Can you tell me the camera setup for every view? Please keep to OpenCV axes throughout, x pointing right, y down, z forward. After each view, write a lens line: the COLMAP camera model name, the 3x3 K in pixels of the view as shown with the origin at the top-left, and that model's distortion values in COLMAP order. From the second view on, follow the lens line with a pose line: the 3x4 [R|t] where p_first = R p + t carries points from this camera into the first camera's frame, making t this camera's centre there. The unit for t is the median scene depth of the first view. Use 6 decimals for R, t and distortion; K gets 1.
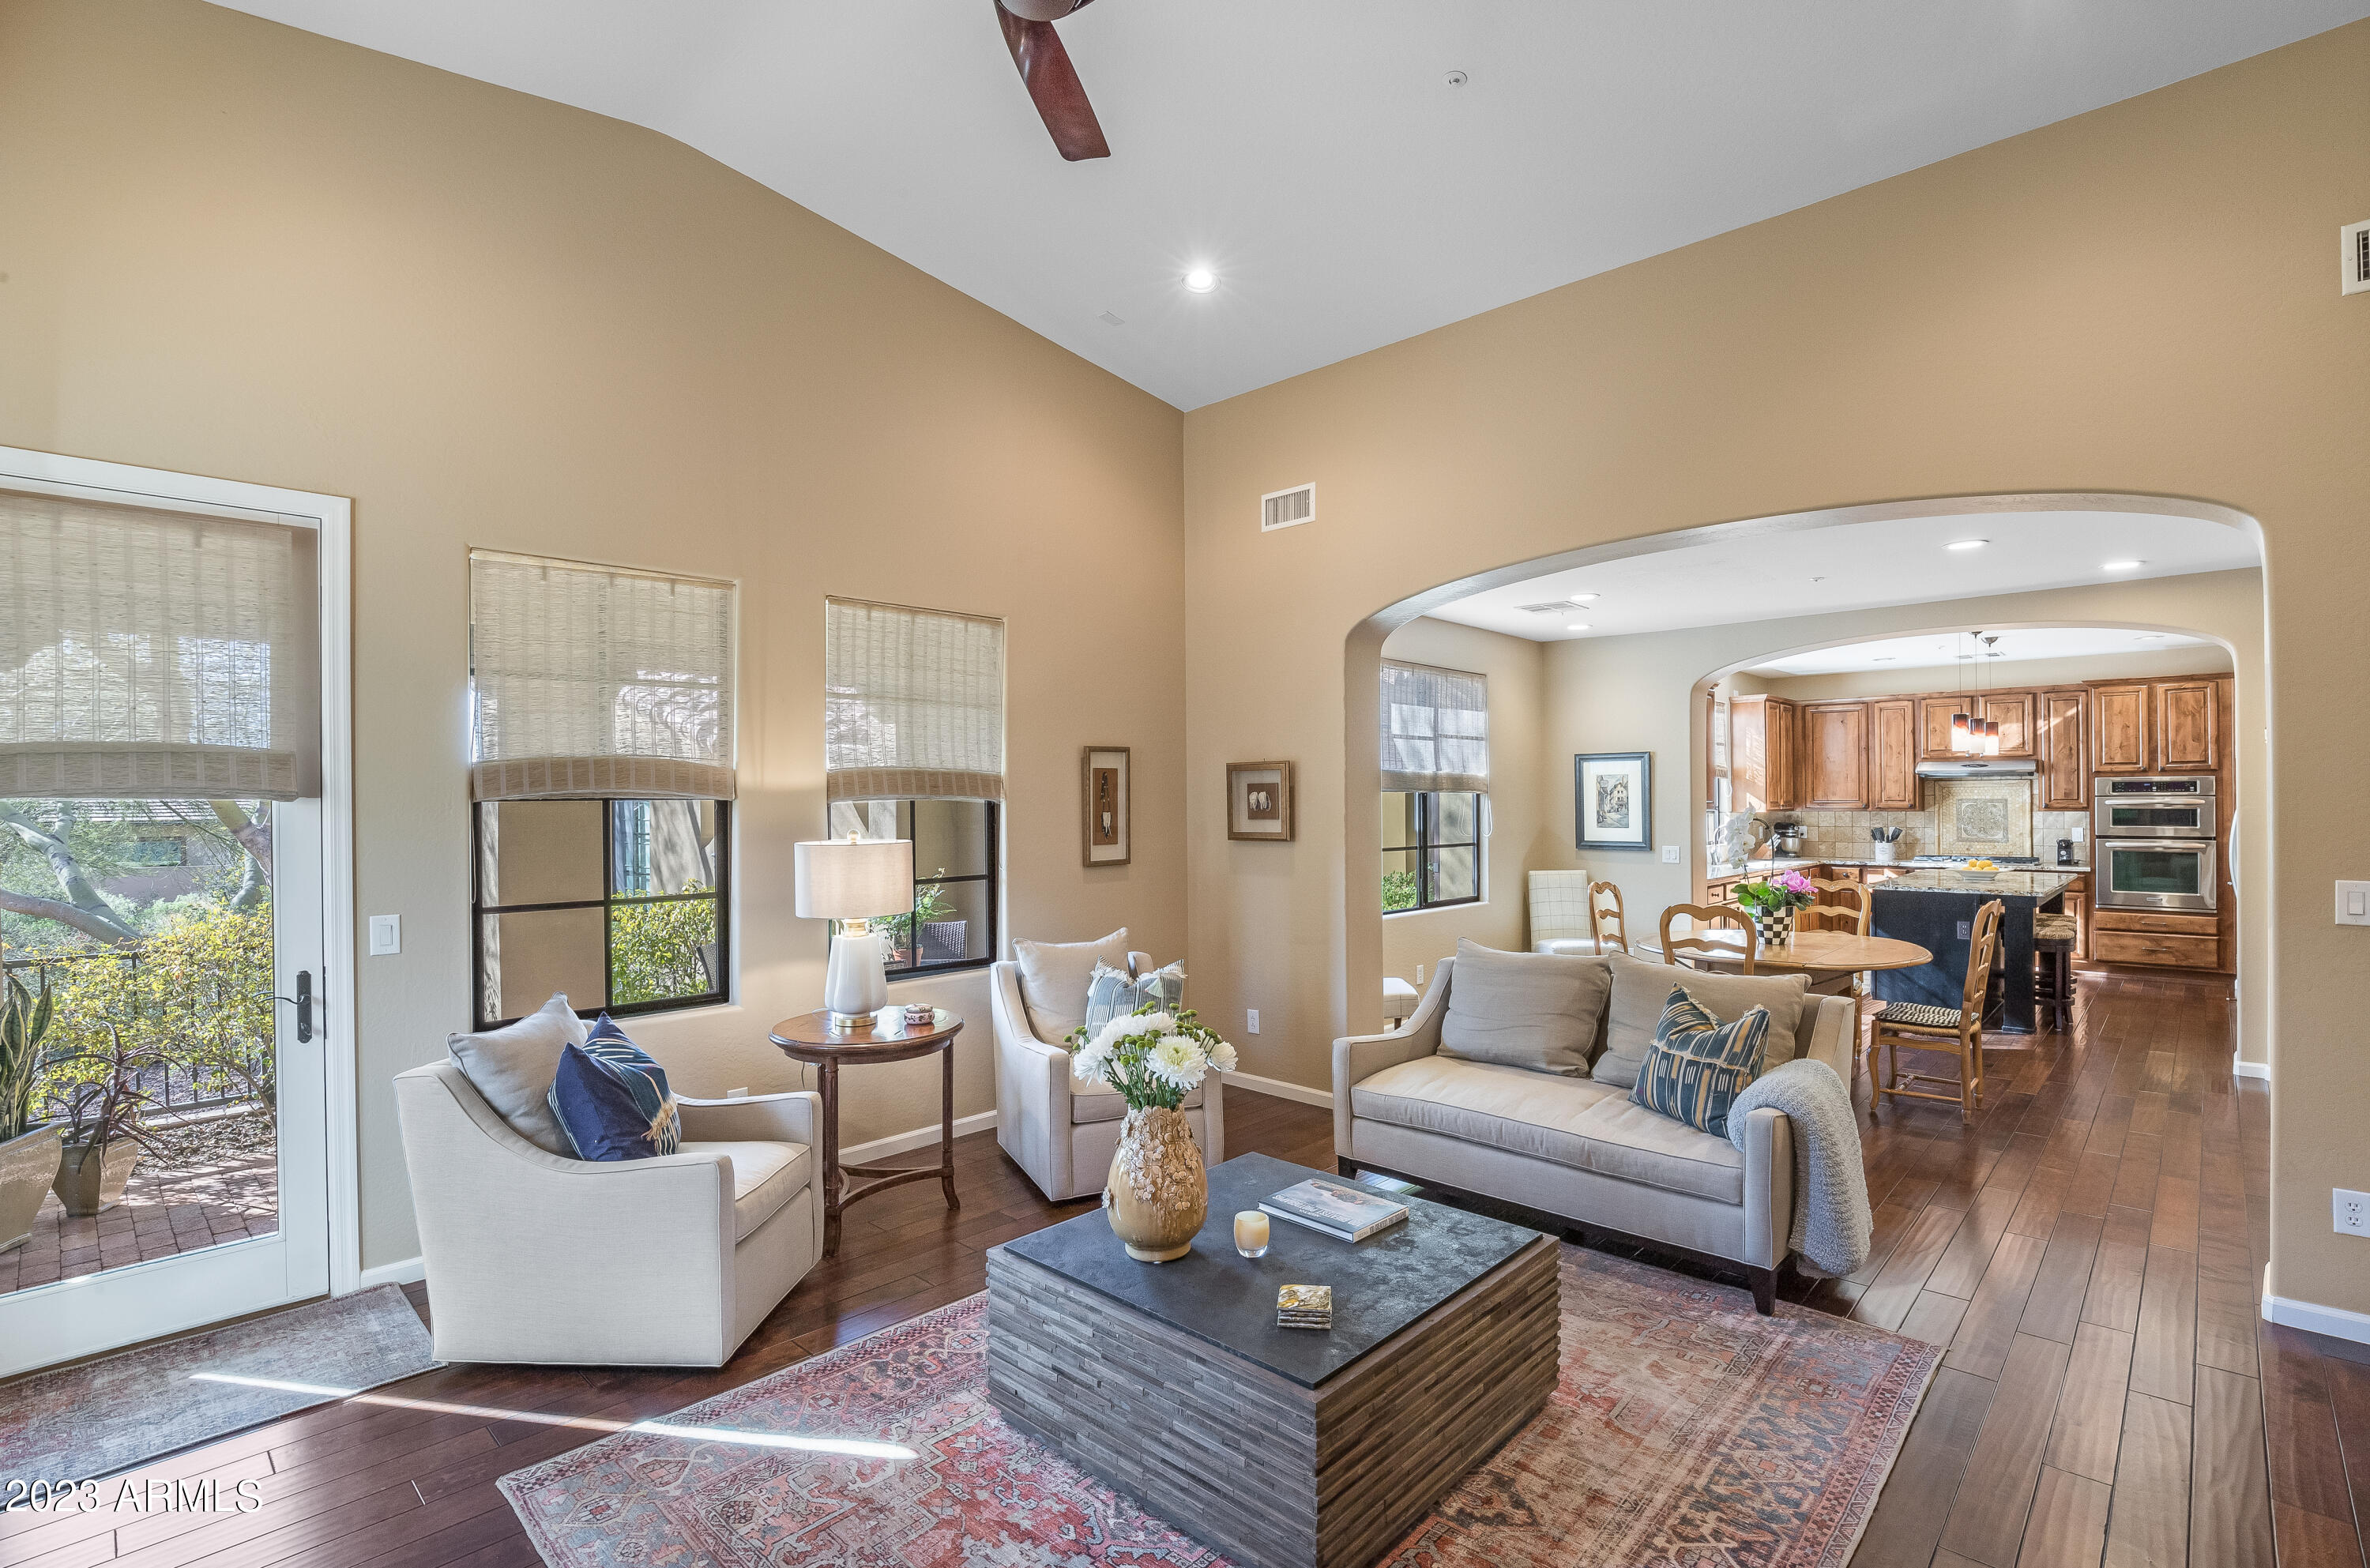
lens RADIAL K [[1093.6, 0, 1200.8], [0, 1093.6, 788.1], [0, 0, 1]] dist [-0.027138, 0.002286]
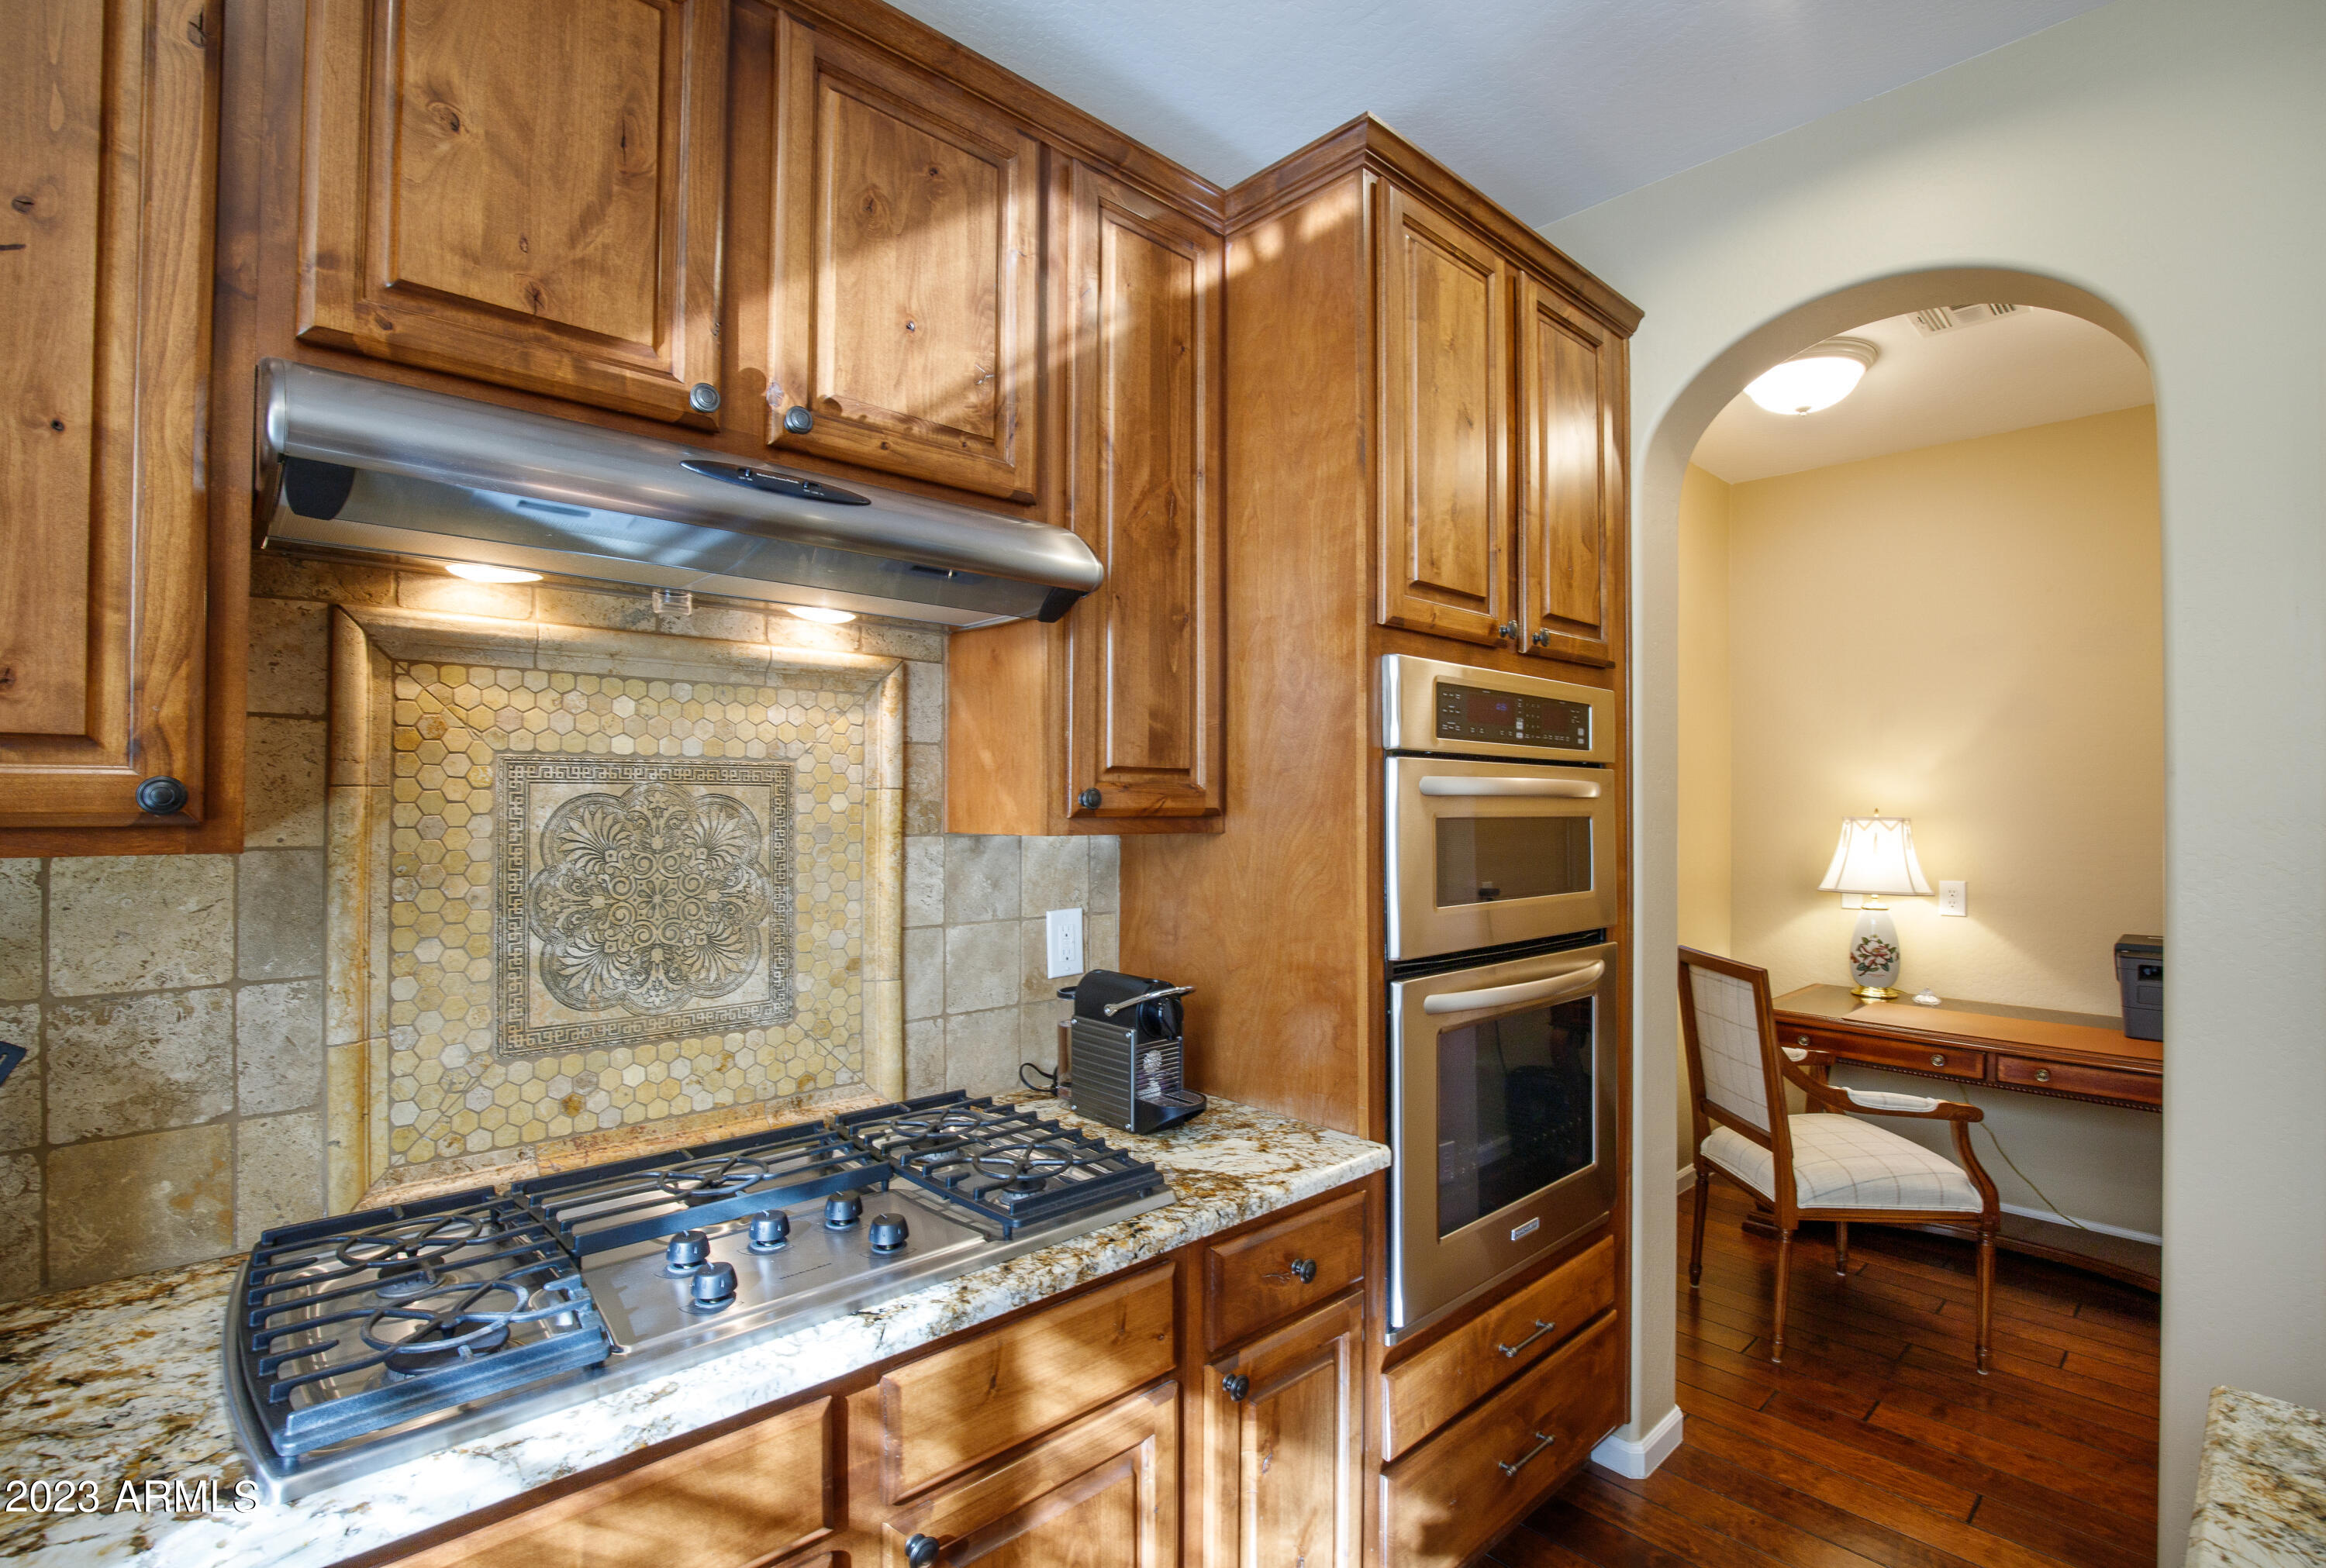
lens RADIAL K [[1073.2, 0, 1181.0], [0, 1073.2, 796.5], [0, 0, 1]] dist [-0.027138, 0.002286]
pose [[0.062038, 0.011361, 0.998009, 0.680540], [-0.016781, 0.999806, -0.010338, 0.018529], [-0.997933, -0.016106, 0.062216, 1.079308]]
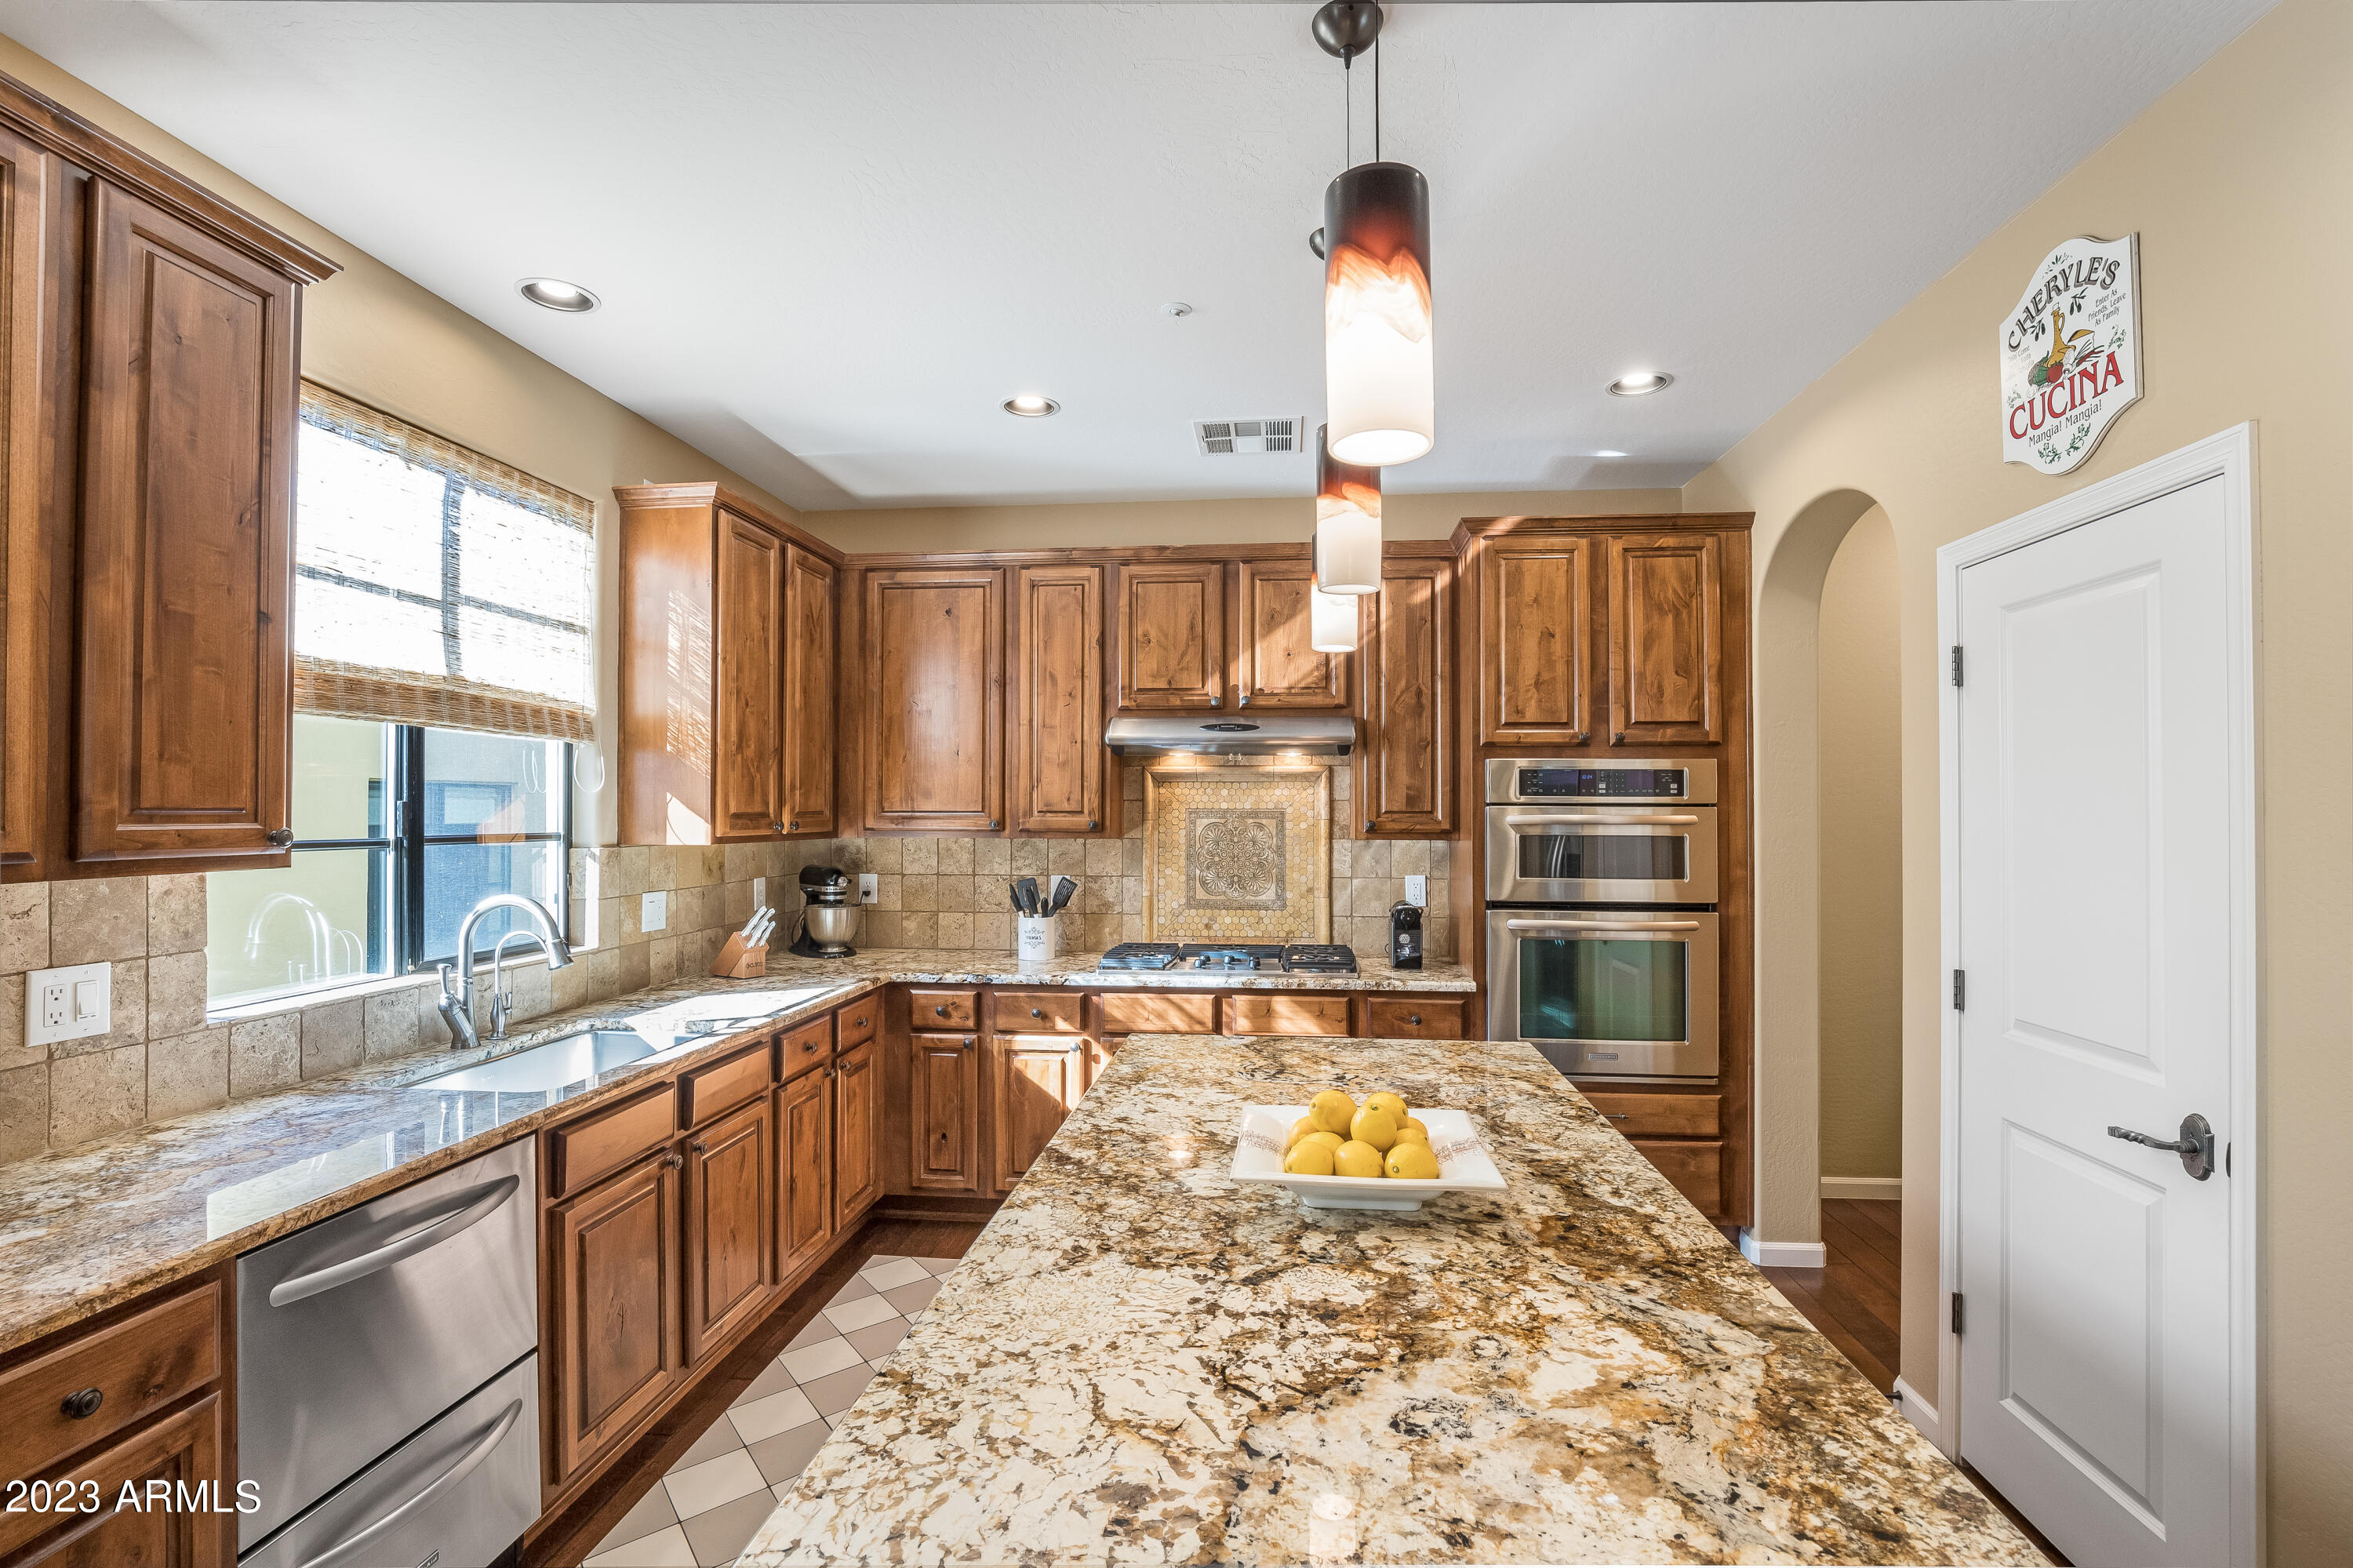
lens RADIAL K [[1085.8, 0, 1184.9], [0, 1085.8, 794.2], [0, 0, 1]] dist [-0.027138, 0.002286]
pose [[0.794030, 0.013992, 0.607718, 0.521440], [-0.013060, 0.999897, -0.005958, 0.007920], [-0.607738, -0.003206, 0.794131, 0.784624]]
